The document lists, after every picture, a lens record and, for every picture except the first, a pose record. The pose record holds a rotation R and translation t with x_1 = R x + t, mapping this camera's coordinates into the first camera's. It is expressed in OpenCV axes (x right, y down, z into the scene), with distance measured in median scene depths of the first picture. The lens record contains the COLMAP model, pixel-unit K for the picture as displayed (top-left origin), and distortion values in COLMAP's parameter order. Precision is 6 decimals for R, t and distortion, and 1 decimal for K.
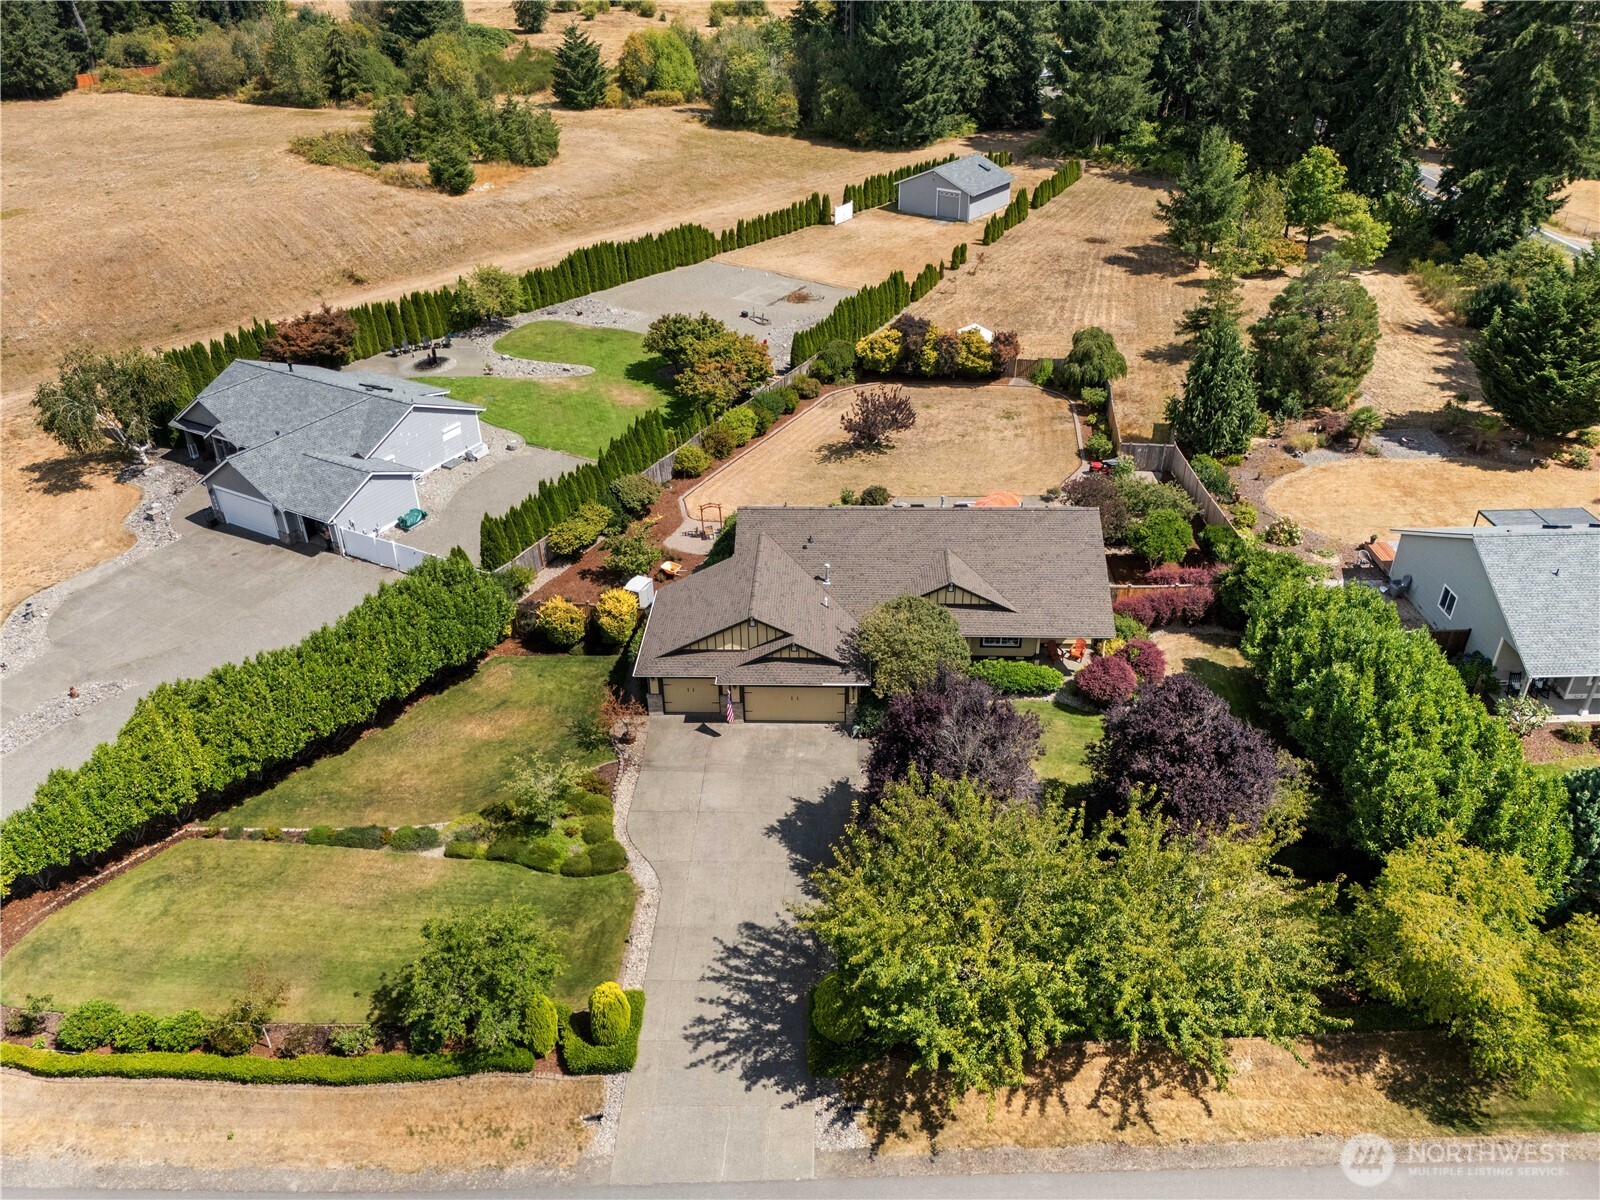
lens RADIAL K [[1103.4, 0, 800.0], [0, 1103.4, 600.0], [0, 0, 1]] dist [0.050050, -0.047230]
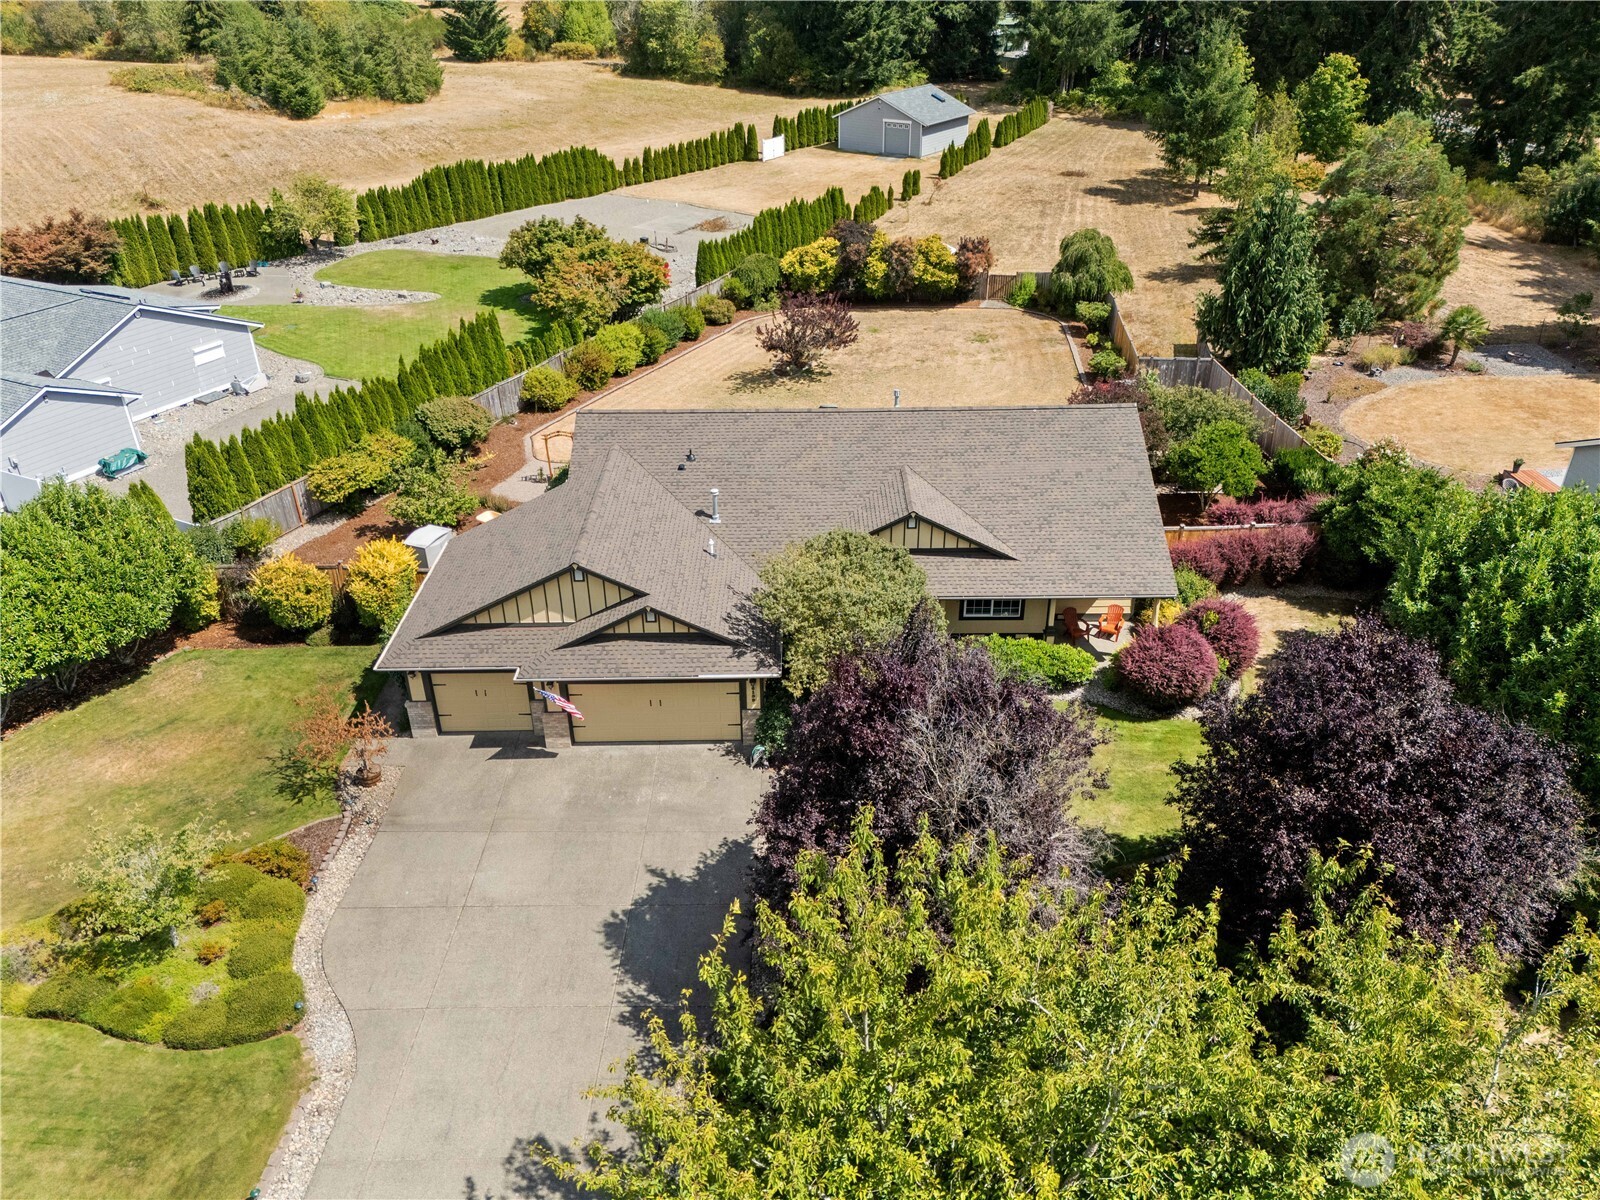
lens RADIAL K [[1128.1, 0, 810.0], [0, 1128.1, 606.9], [0, 0, 1]] dist [0.027611, -0.006035]
pose [[0.998640, -0.013667, 0.050315, 0.033315], [0.015008, 0.999539, -0.026385, 0.037661], [-0.049931, 0.027105, 0.998385, 0.265341]]
